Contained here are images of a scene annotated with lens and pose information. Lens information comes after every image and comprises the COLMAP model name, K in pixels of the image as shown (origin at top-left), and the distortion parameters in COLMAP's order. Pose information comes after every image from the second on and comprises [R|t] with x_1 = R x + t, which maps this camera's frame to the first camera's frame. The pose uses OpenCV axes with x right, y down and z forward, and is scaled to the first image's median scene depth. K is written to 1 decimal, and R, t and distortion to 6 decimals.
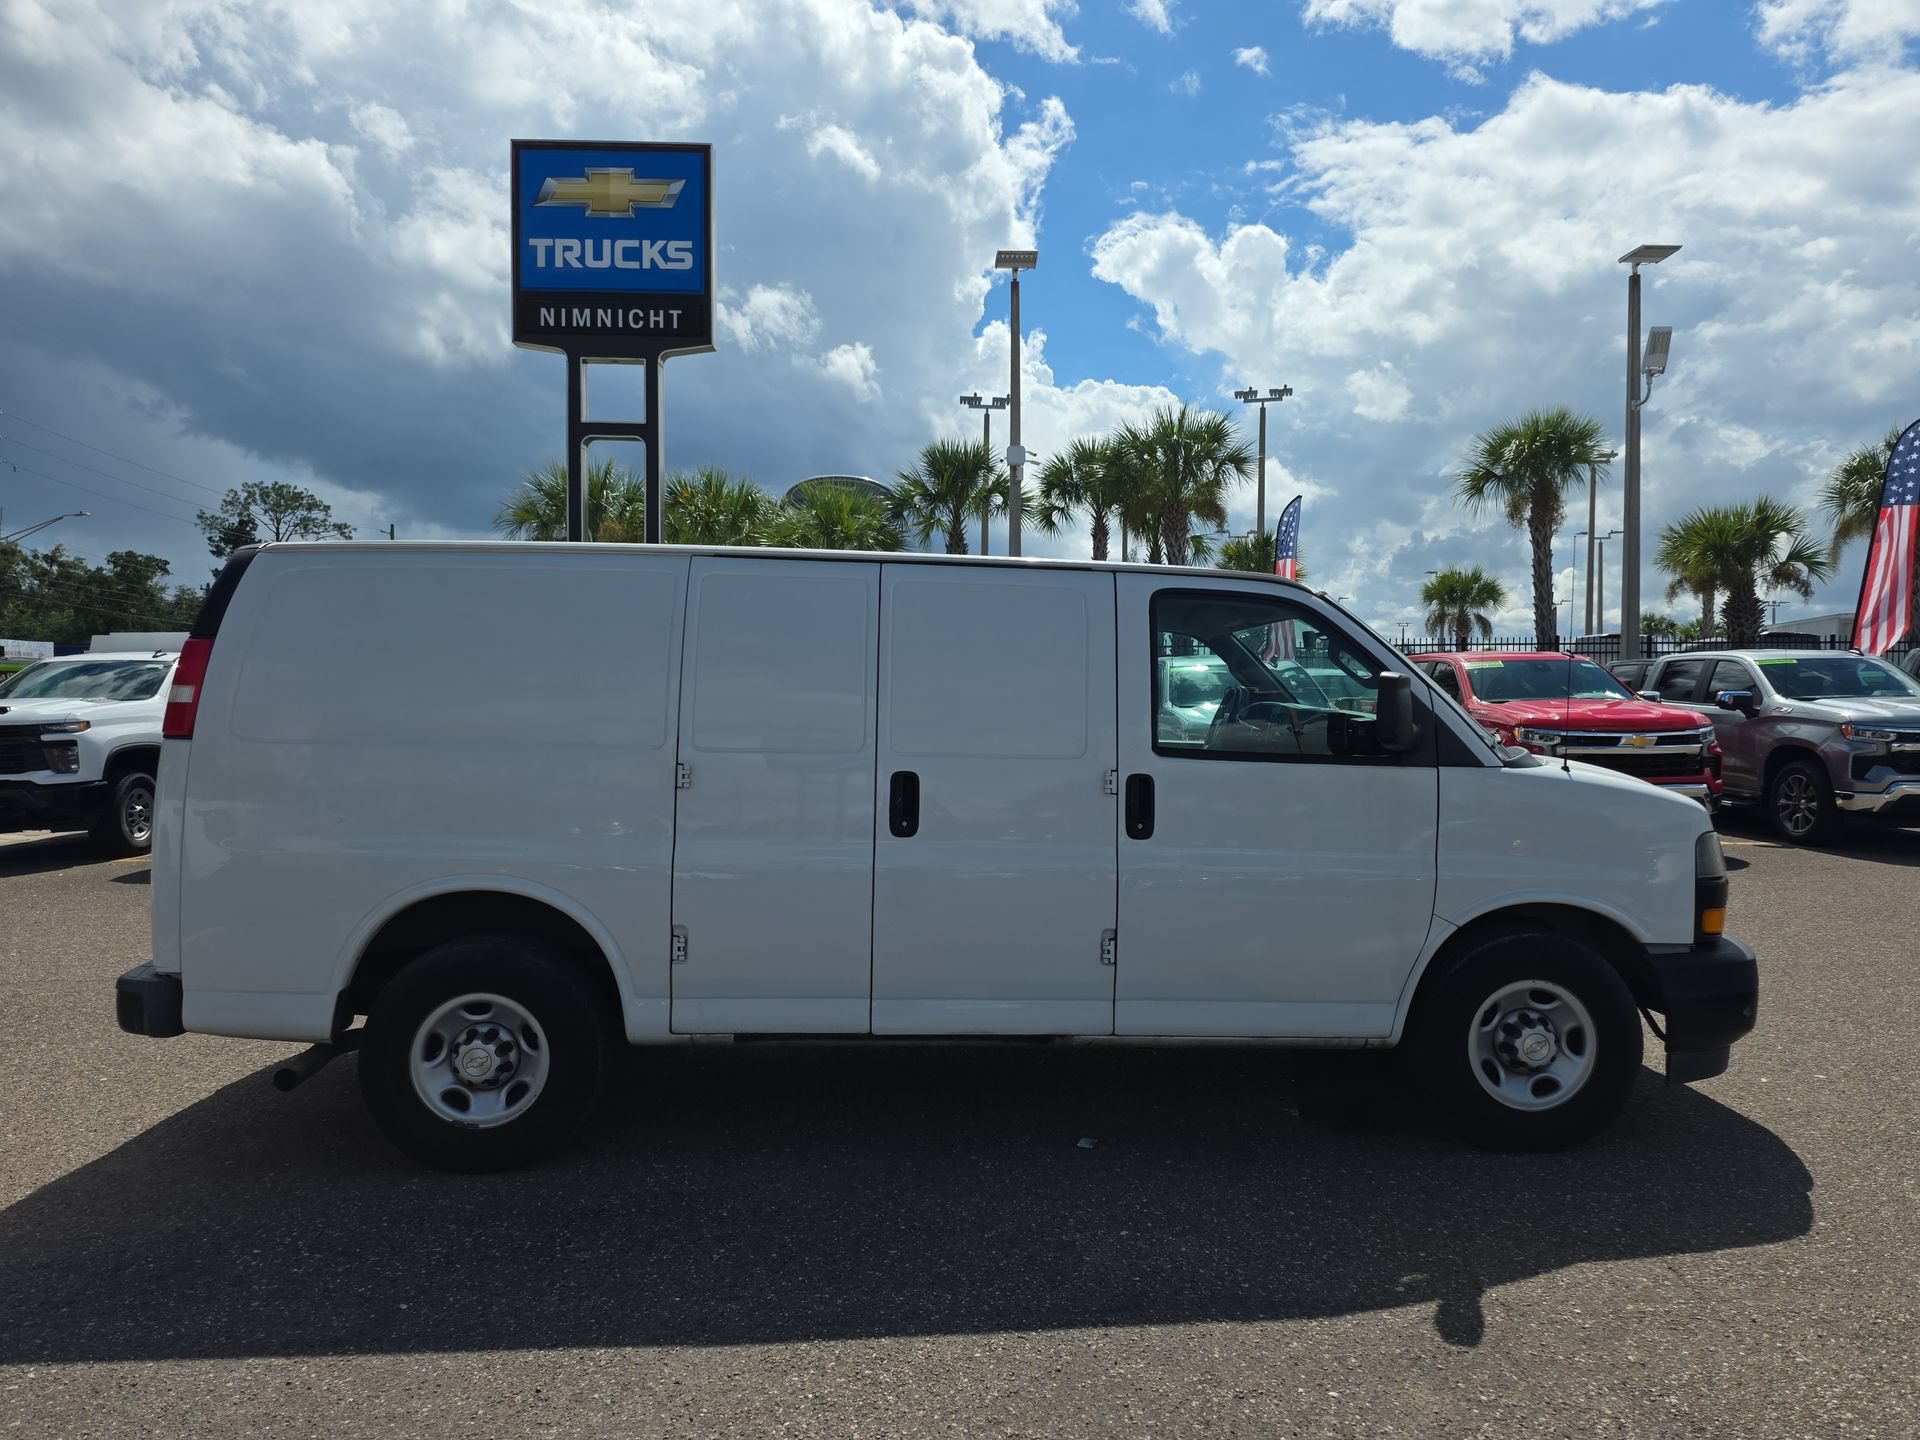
lens RADIAL K [[1287.0, 0, 979.4], [0, 1287.0, 747.0], [0, 0, 1]] dist [0.047550, -0.023120]
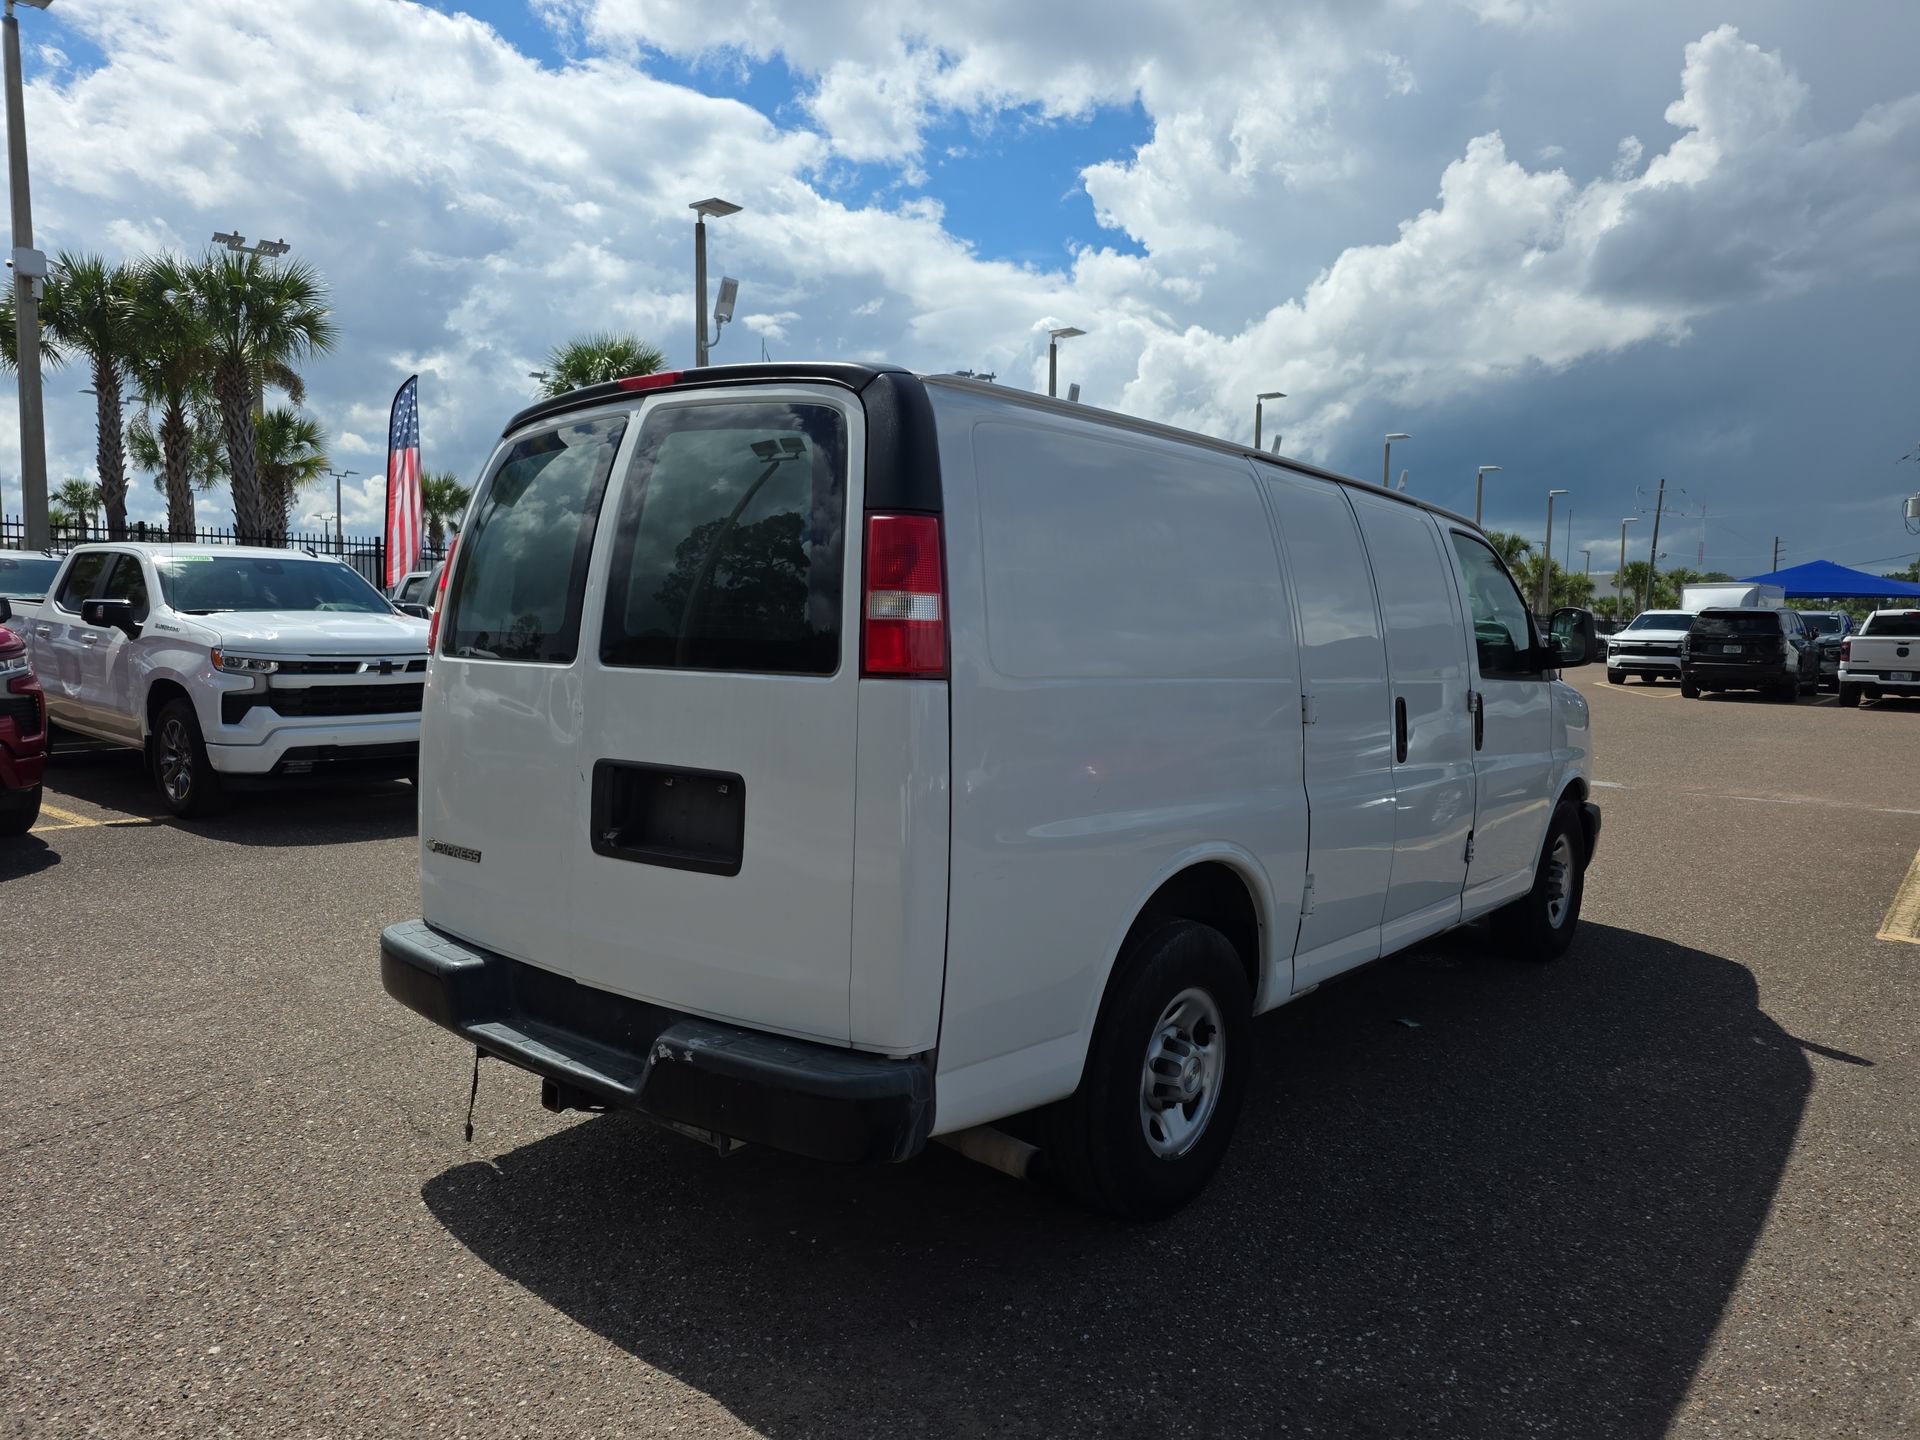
lens RADIAL K [[1289.3, 0, 947.2], [0, 1289.3, 737.4], [0, 0, 1]] dist [0.043912, -0.029723]
pose [[0.672903, -0.052852, 0.737841, -0.368982], [0.006523, 0.997829, 0.065527, -0.006238], [-0.739702, -0.039280, 0.671787, 0.202024]]
